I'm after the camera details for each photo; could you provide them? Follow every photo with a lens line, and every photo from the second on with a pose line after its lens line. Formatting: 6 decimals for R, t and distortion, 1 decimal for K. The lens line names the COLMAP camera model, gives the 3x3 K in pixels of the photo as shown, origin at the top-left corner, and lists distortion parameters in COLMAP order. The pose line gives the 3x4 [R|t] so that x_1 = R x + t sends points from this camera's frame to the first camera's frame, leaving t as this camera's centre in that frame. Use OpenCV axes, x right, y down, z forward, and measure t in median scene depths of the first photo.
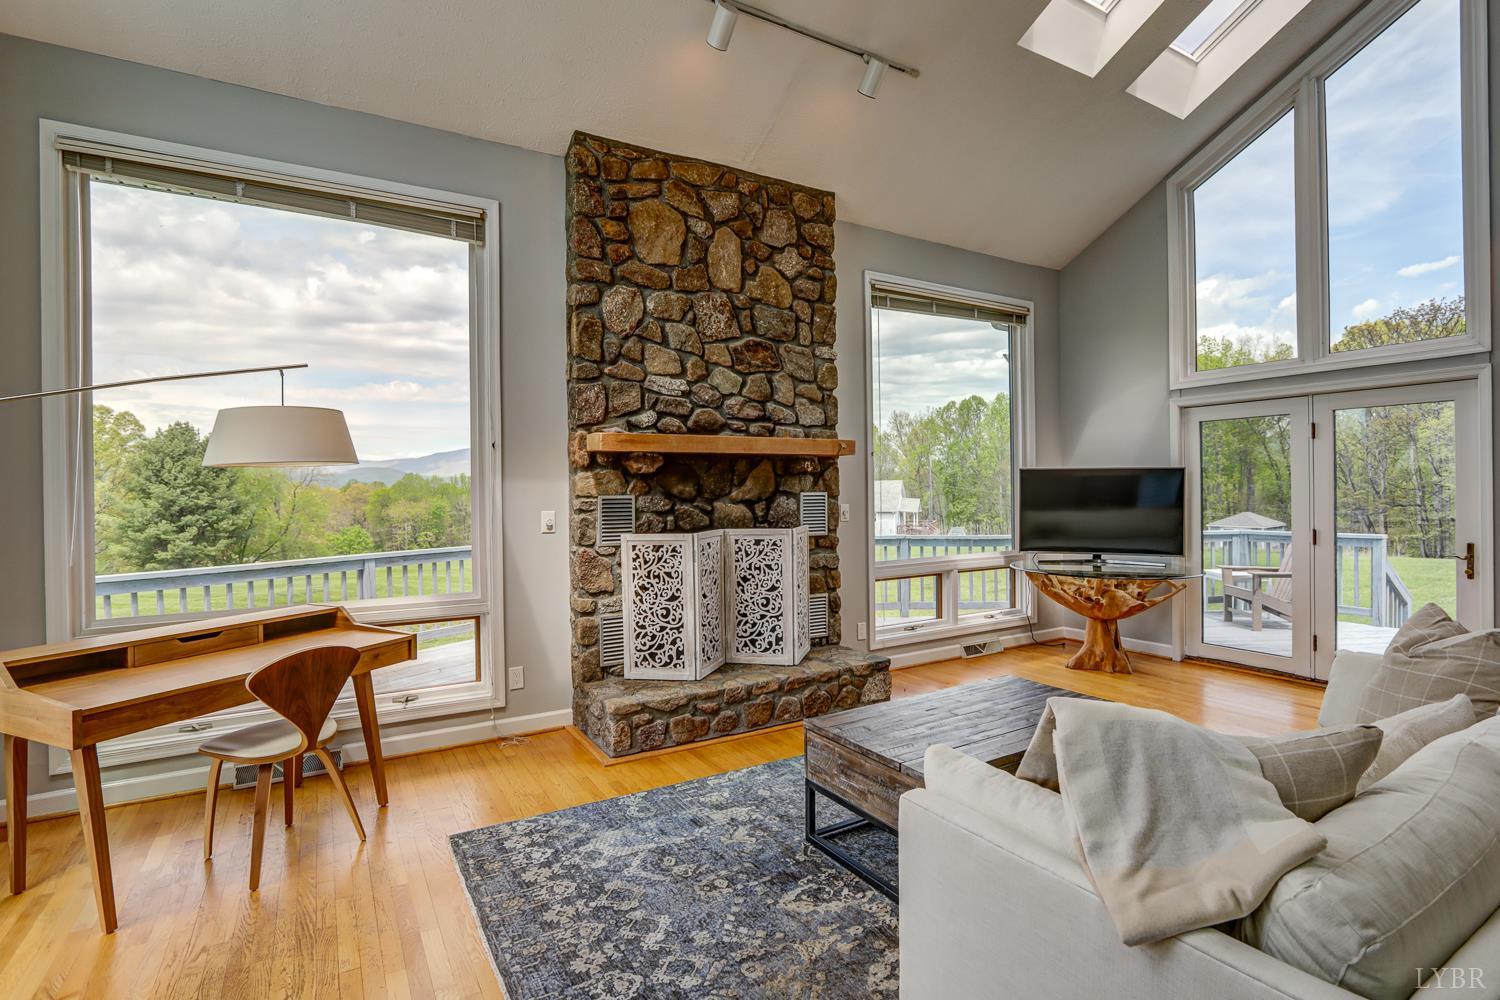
lens RADIAL K [[727.7, 0, 761.1], [0, 727.7, 493.8], [0, 0, 1]] dist [-0.016501, 0.001275]
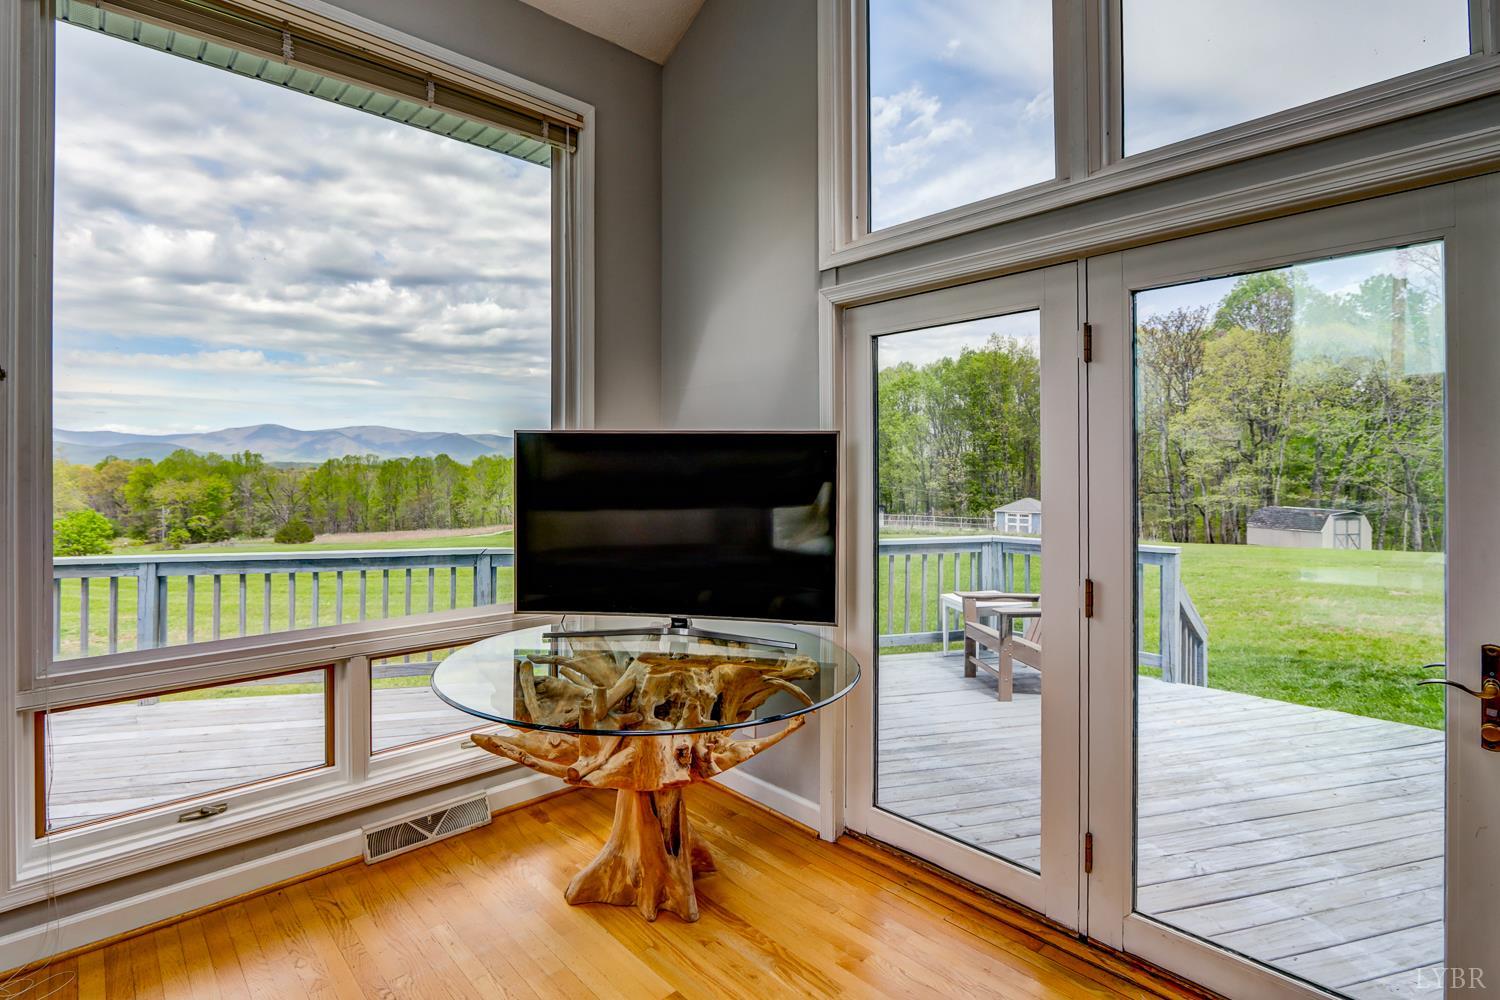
lens RADIAL K [[719.5, 0, 735.2], [0, 719.5, 469.6], [0, 0, 1]] dist [-0.017418, 0.000056]
pose [[0.979857, 0.011367, 0.199378, 0.521126], [-0.009288, 0.999892, -0.011357, -0.008202], [-0.199485, 0.009276, 0.979857, 0.683927]]
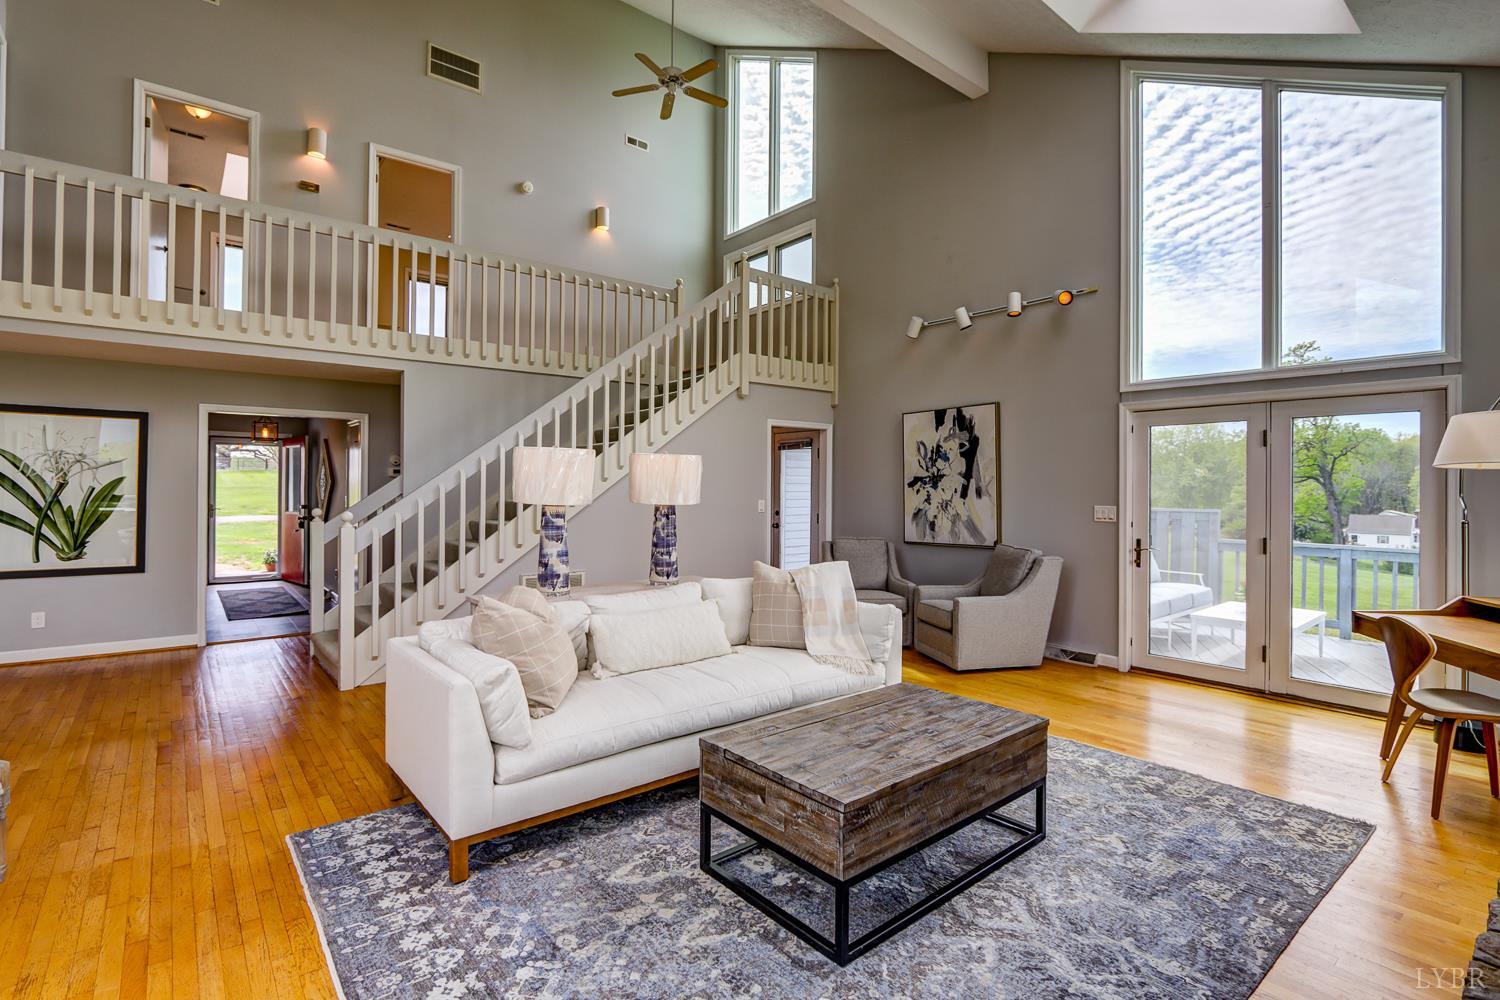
lens RADIAL K [[710.6, 0, 741.0], [0, 710.6, 484.1], [0, 0, 1]] dist [-0.017267, 0.000588]
pose [[-0.990554, 0.002639, -0.137098, 0.379047], [0.002458, 0.999996, 0.001489, -0.012383], [0.137101, 0.001138, -0.990556, 1.174546]]
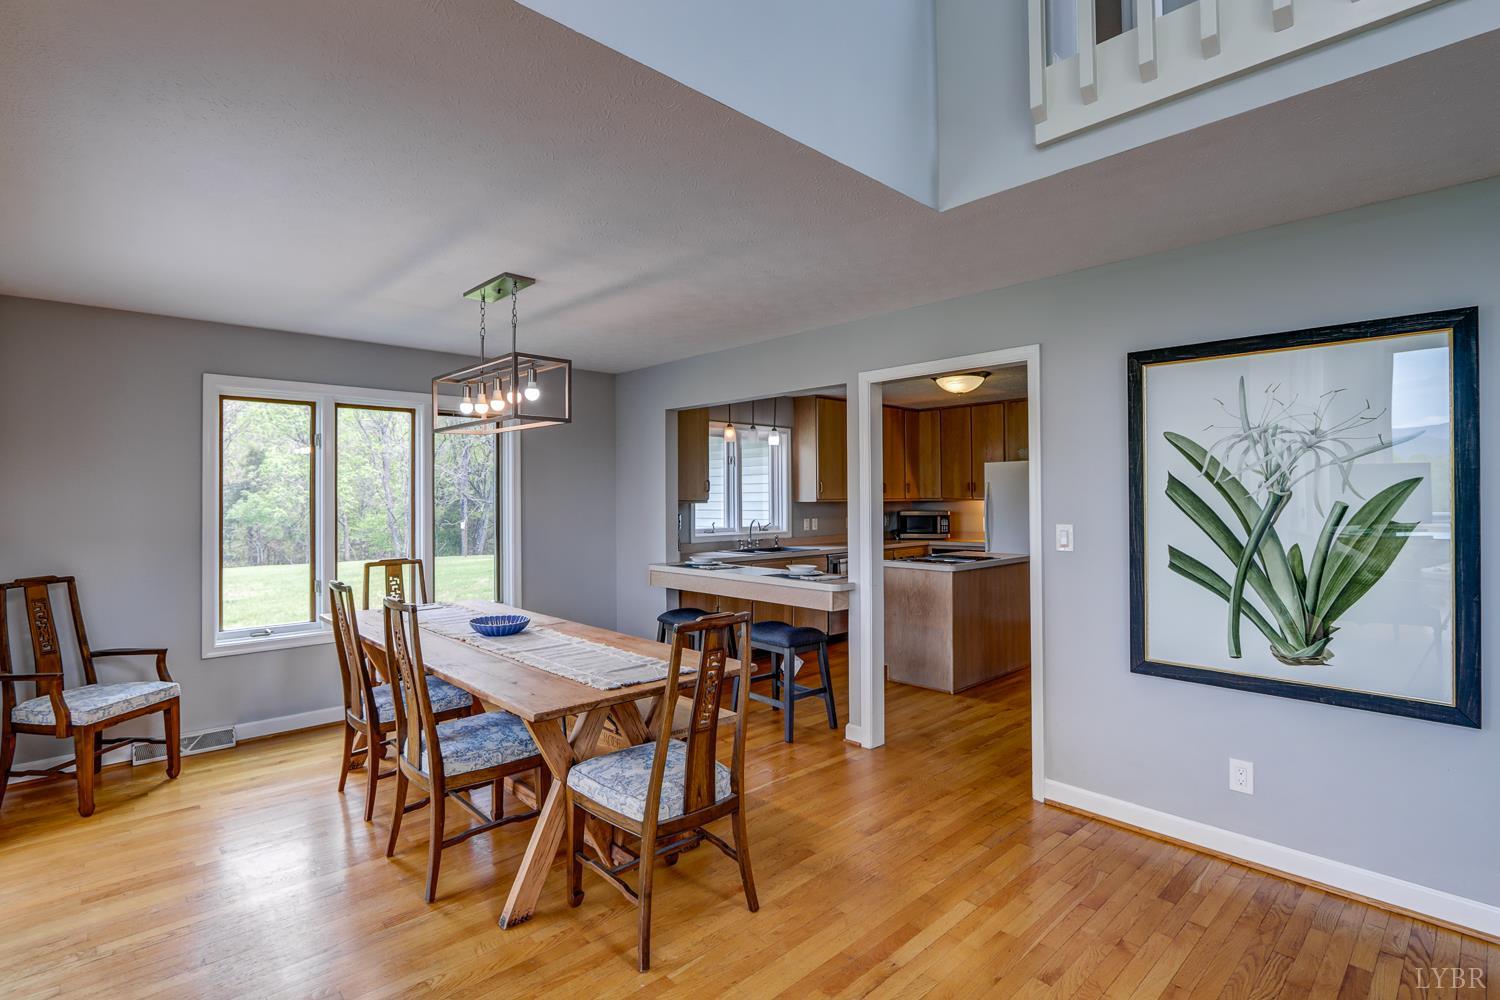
lens RADIAL K [[718.2, 0, 744.7], [0, 718.2, 487.5], [0, 0, 1]] dist [-0.010009, 0.000288]
pose [[-0.213800, 0.026454, 0.976519, 0.890972], [0.012538, 0.999625, -0.024335, -0.013238], [-0.976797, 0.007040, -0.214051, 0.382345]]
